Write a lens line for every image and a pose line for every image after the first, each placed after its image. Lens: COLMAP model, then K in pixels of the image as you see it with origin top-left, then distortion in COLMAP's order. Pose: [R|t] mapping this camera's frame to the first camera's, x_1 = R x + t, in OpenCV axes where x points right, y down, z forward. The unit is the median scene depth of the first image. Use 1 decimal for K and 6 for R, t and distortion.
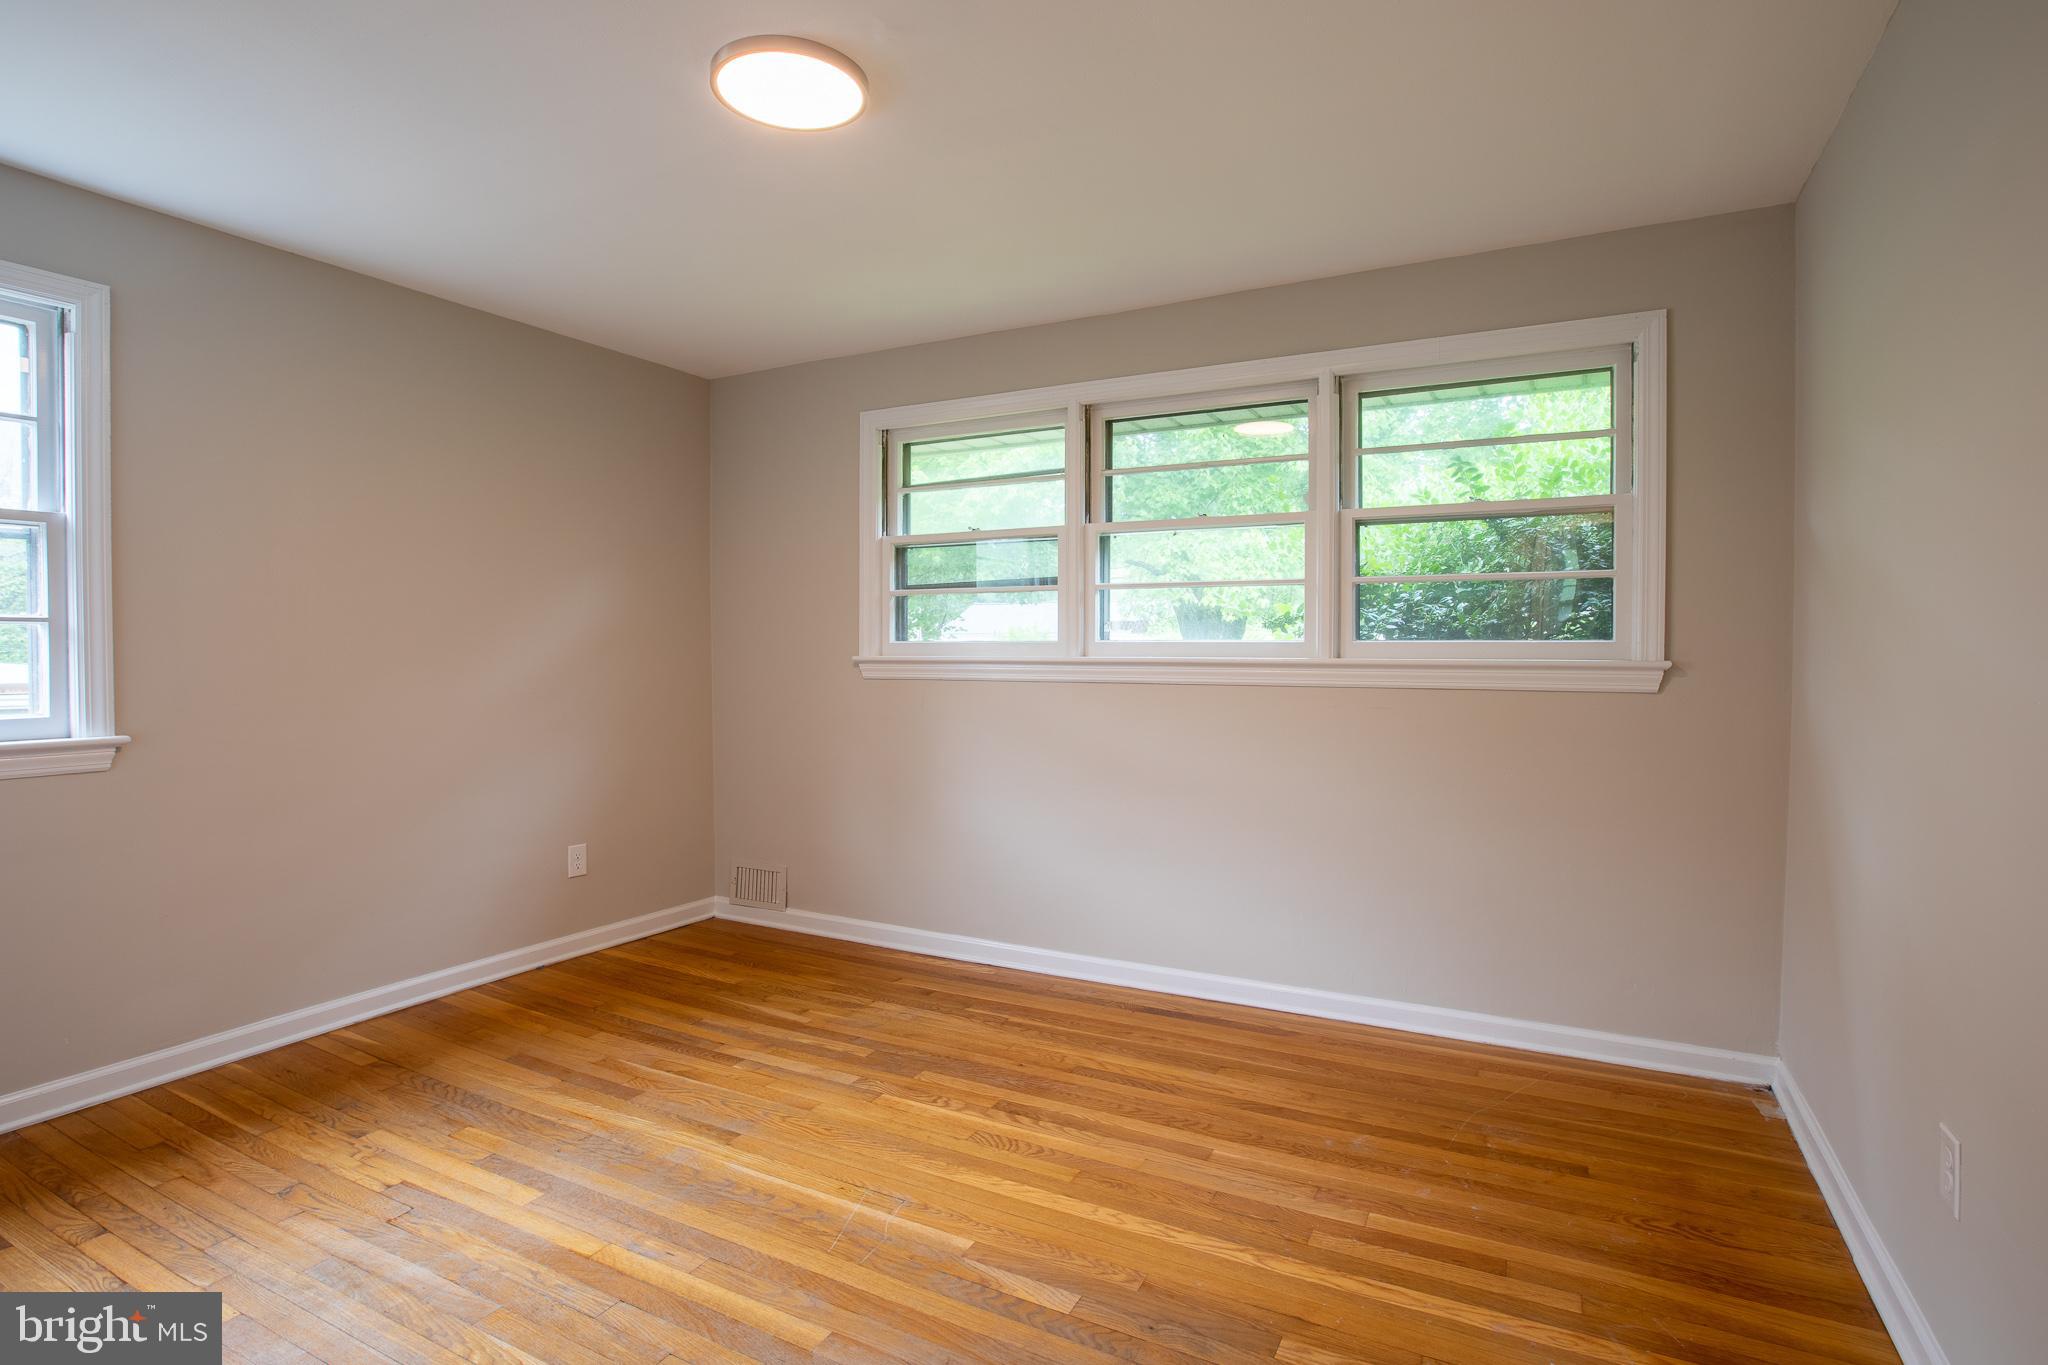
lens RADIAL K [[939.2, 0, 1009.0], [0, 939.2, 666.0], [0, 0, 1]] dist [-0.065047, 0.025879]
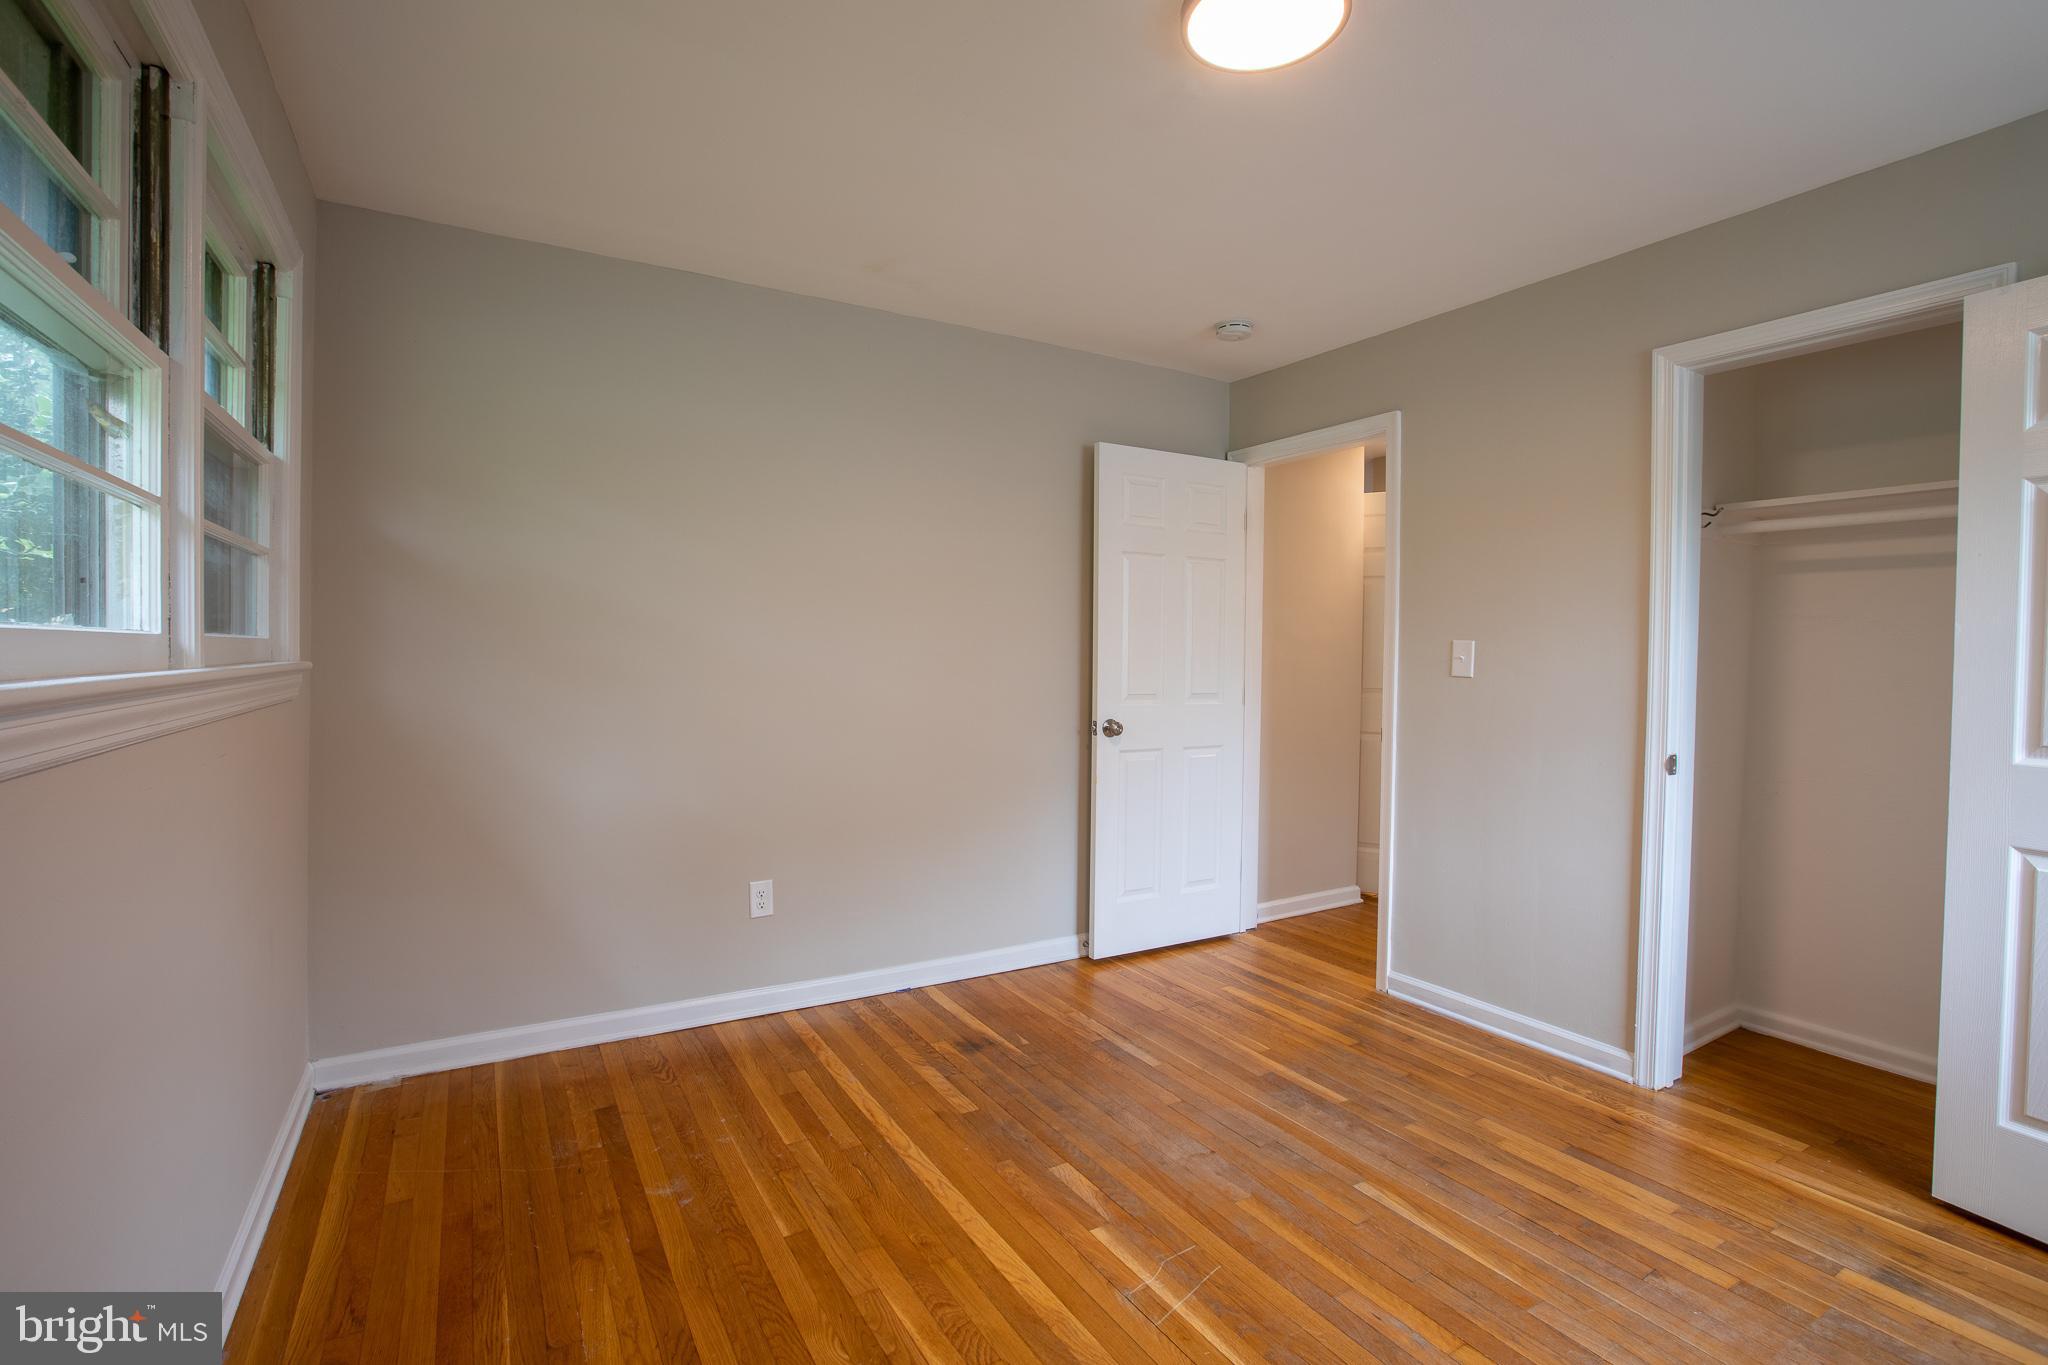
lens RADIAL K [[939.2, 0, 1009.0], [0, 939.2, 666.0], [0, 0, 1]] dist [-0.065047, 0.025879]
pose [[-0.841968, -0.019724, 0.539166, -0.501950], [0.001798, 0.999223, 0.039361, -0.088625], [-0.539524, 0.034110, -0.841279, 1.829340]]
